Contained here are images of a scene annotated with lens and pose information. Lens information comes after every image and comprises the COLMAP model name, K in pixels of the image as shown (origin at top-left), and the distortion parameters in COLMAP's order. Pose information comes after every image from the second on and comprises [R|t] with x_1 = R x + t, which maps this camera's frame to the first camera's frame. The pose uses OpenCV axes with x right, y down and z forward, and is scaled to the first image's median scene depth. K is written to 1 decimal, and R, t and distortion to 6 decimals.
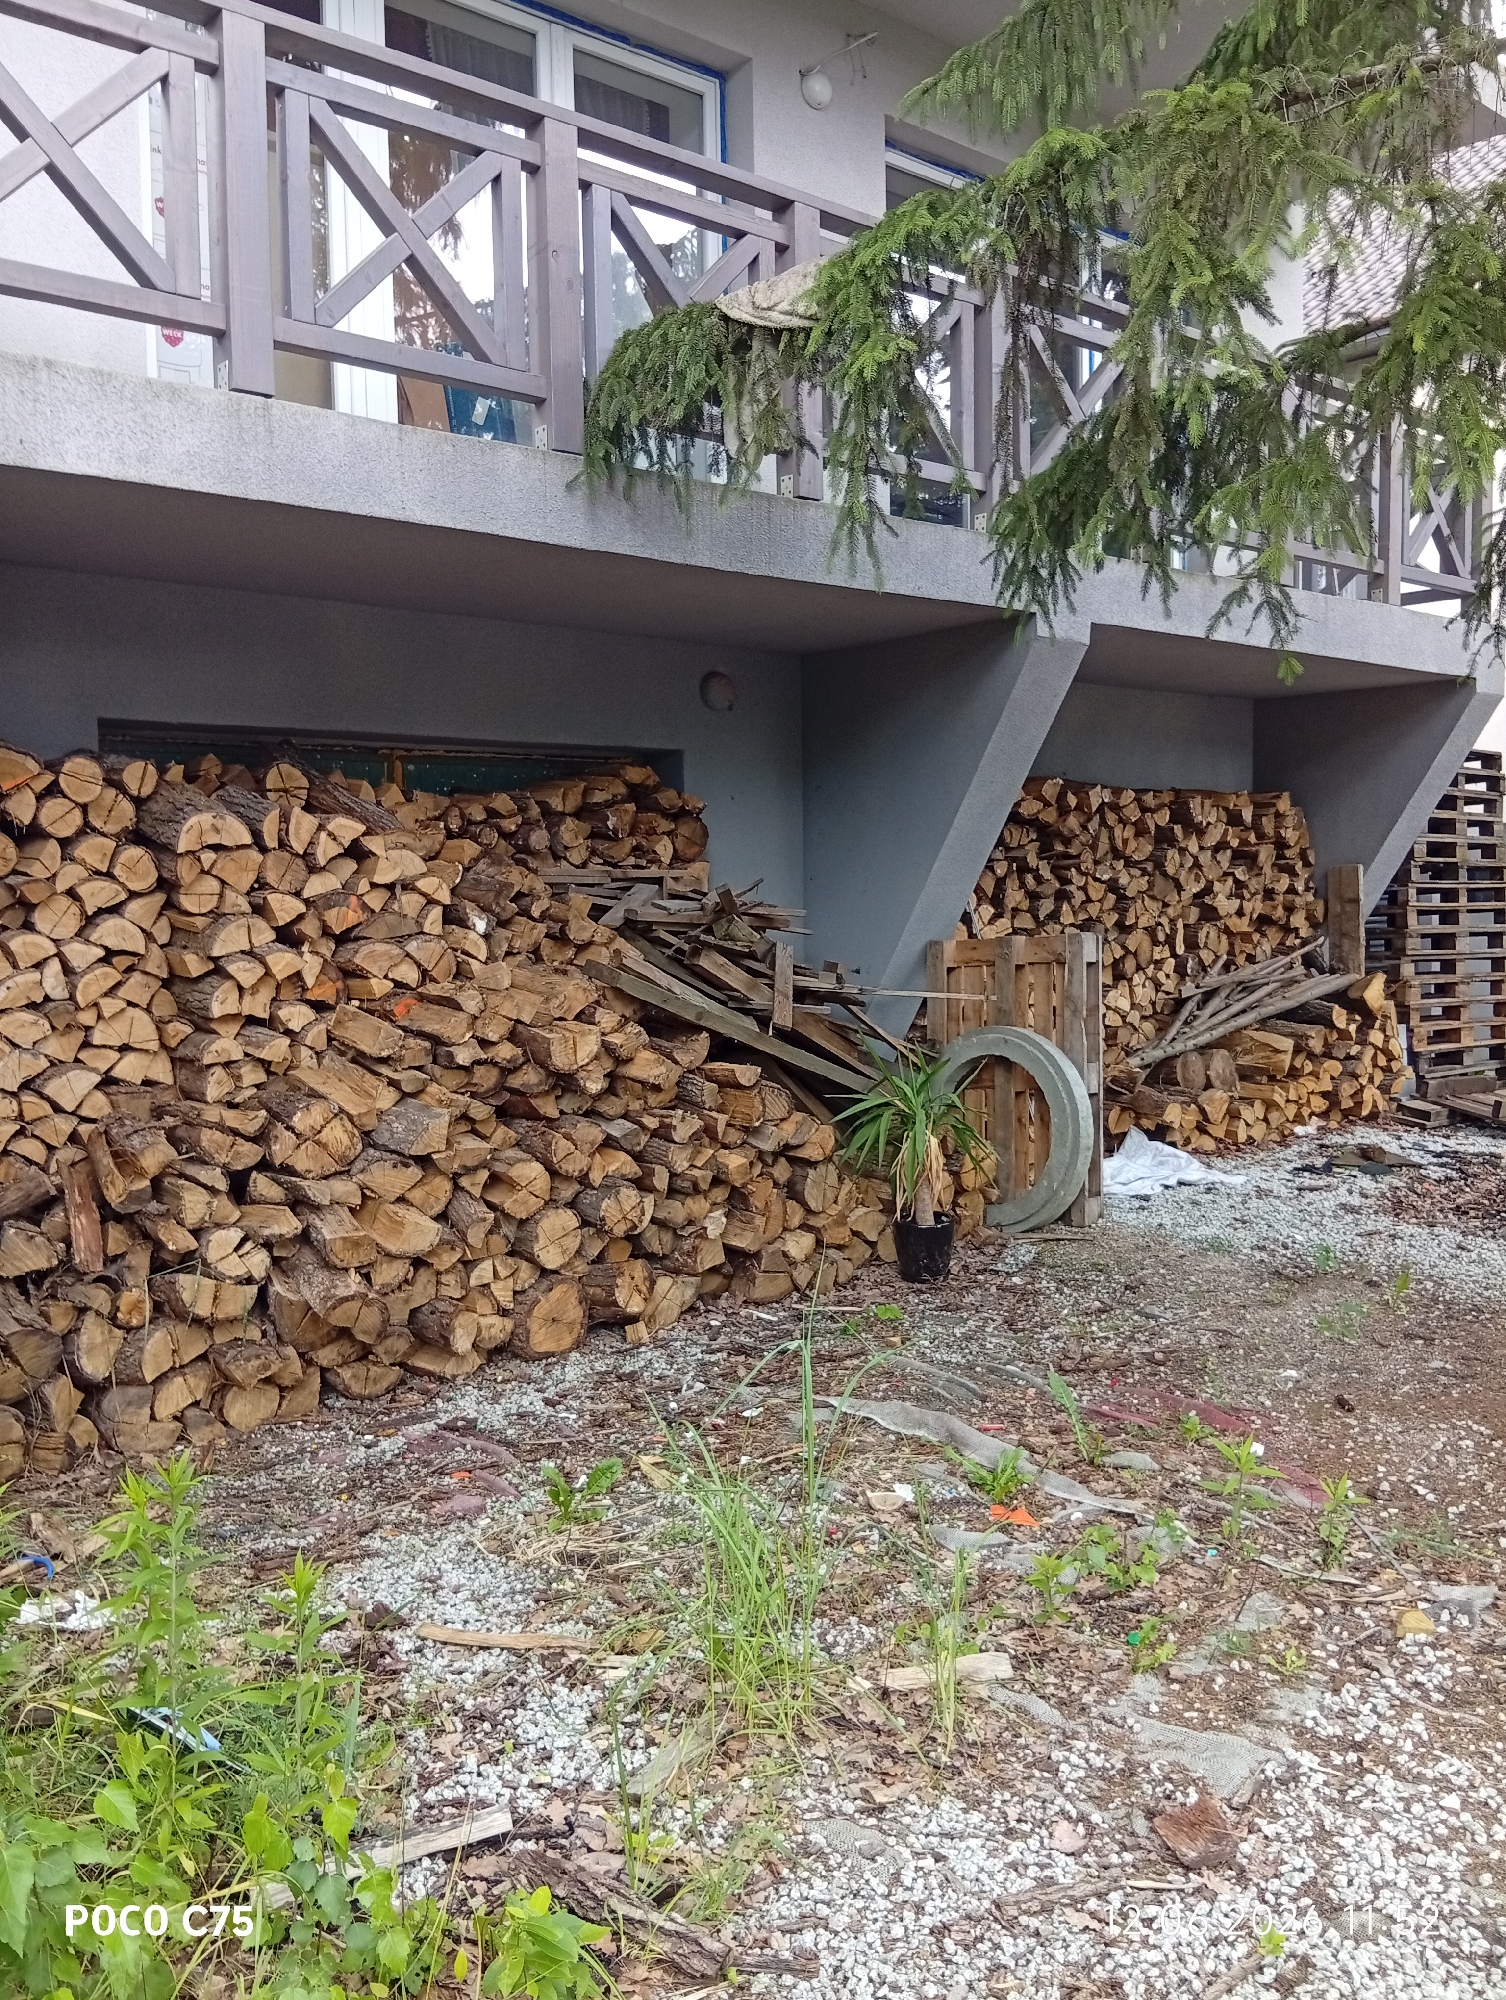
lens RADIAL K [[1630.8, 0, 751.5], [0, 1630.8, 995.0], [0, 0, 1]] dist [0.059157, -0.048406]
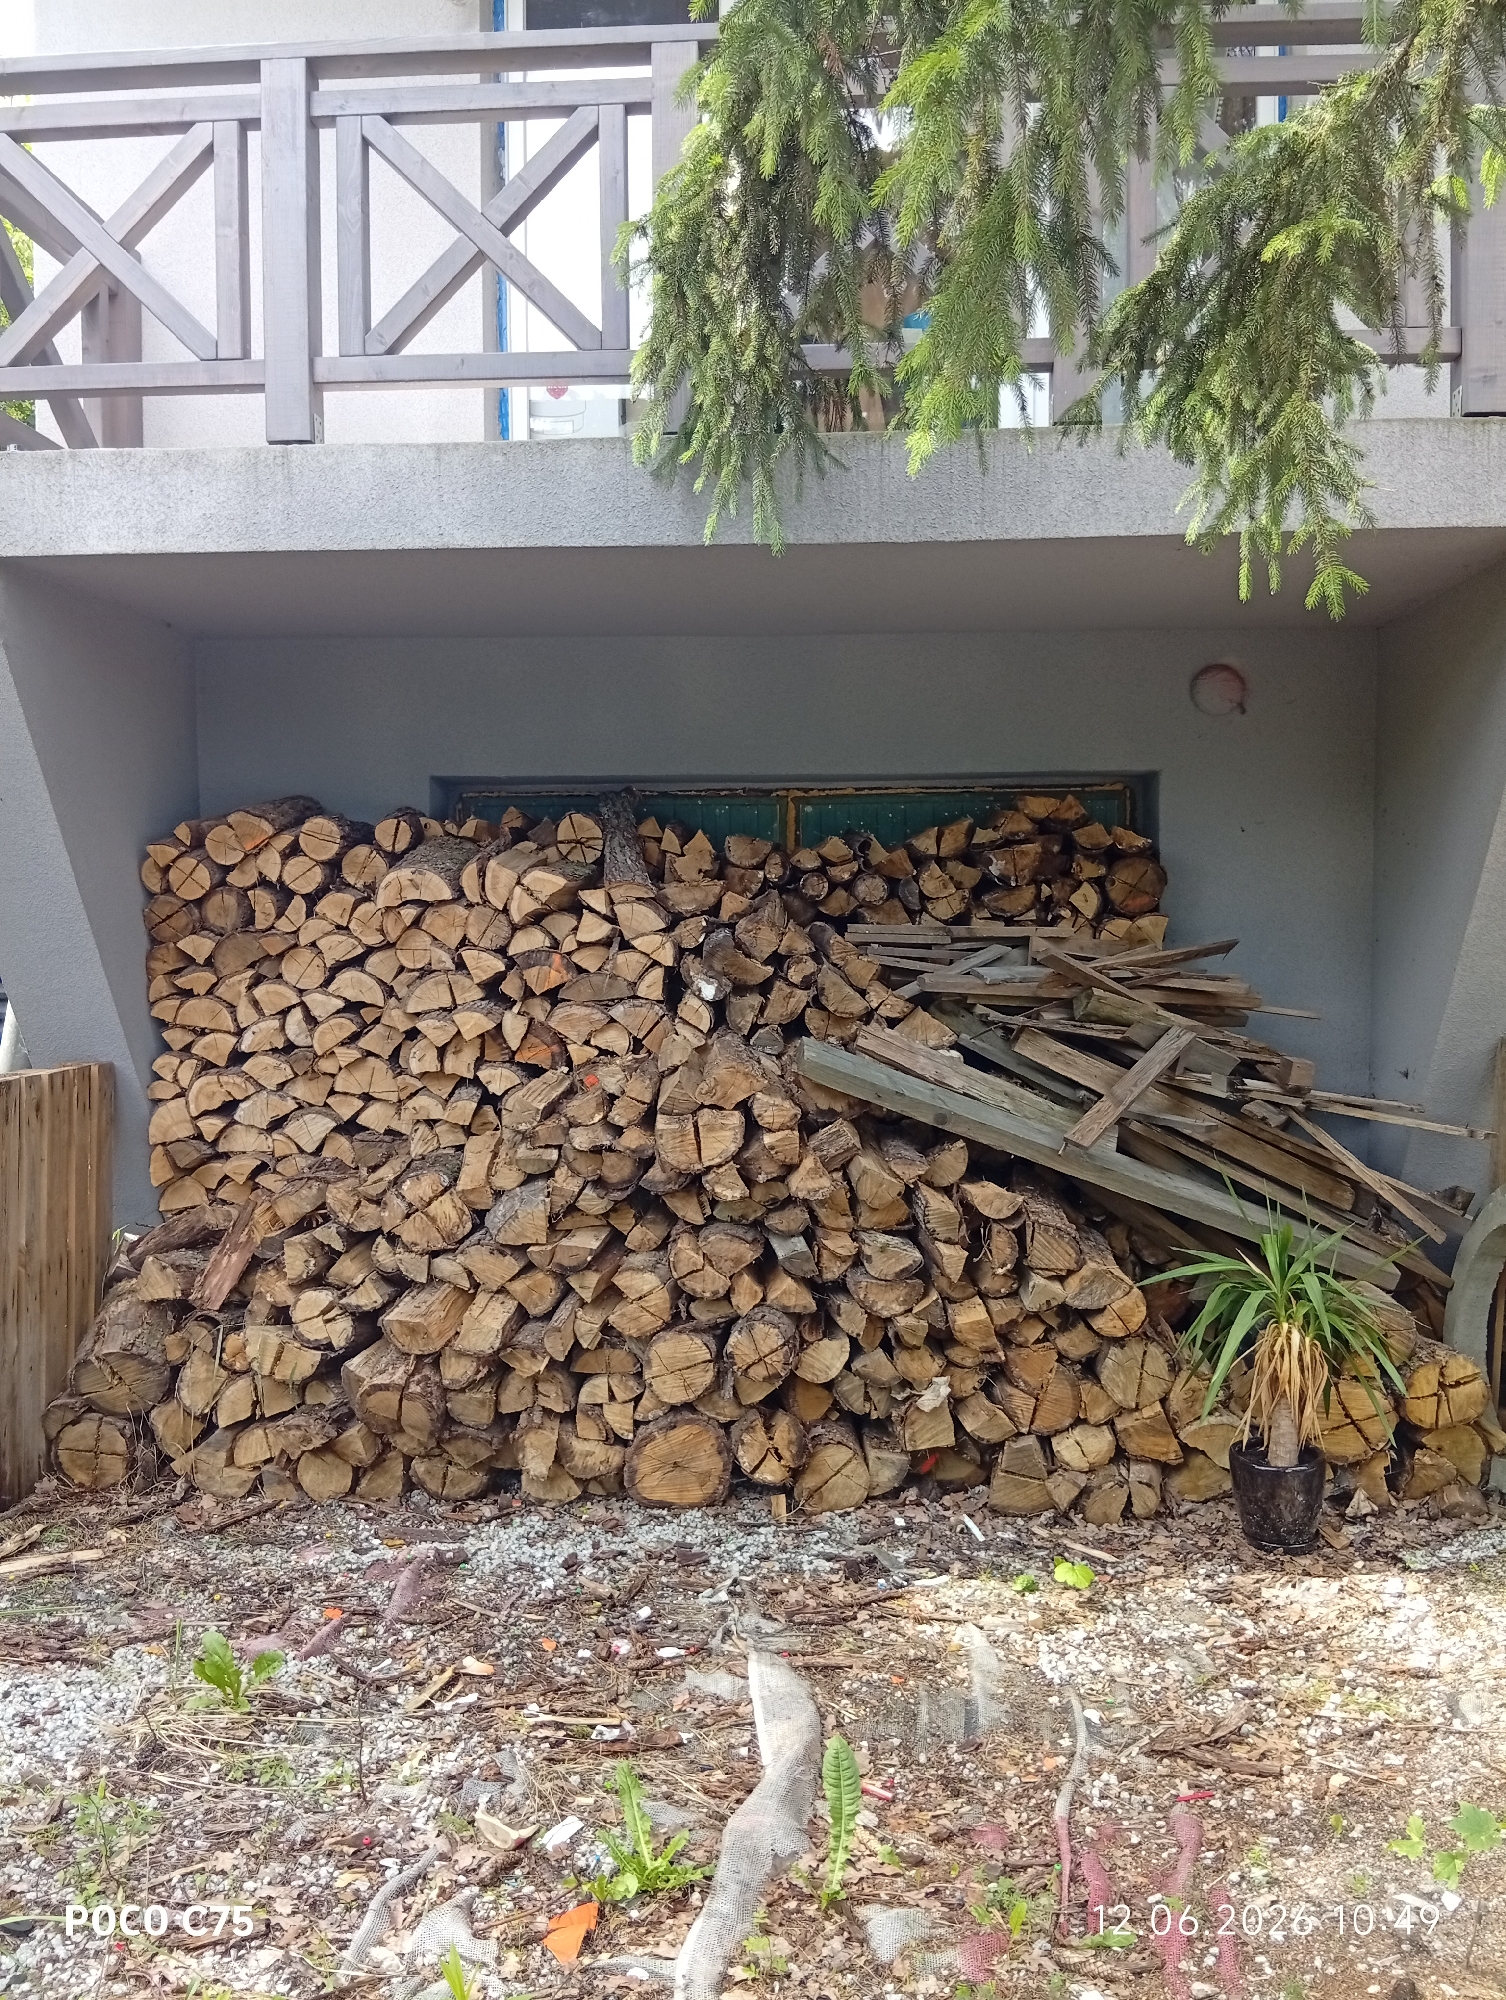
lens RADIAL K [[1630.8, 0, 751.5], [0, 1630.8, 995.0], [0, 0, 1]] dist [0.059157, -0.048406]
pose [[0.708514, 0.044802, -0.704273, 0.505008], [-0.058610, 0.998271, 0.004541, -0.049911], [0.703259, 0.038060, 0.709914, 0.436158]]
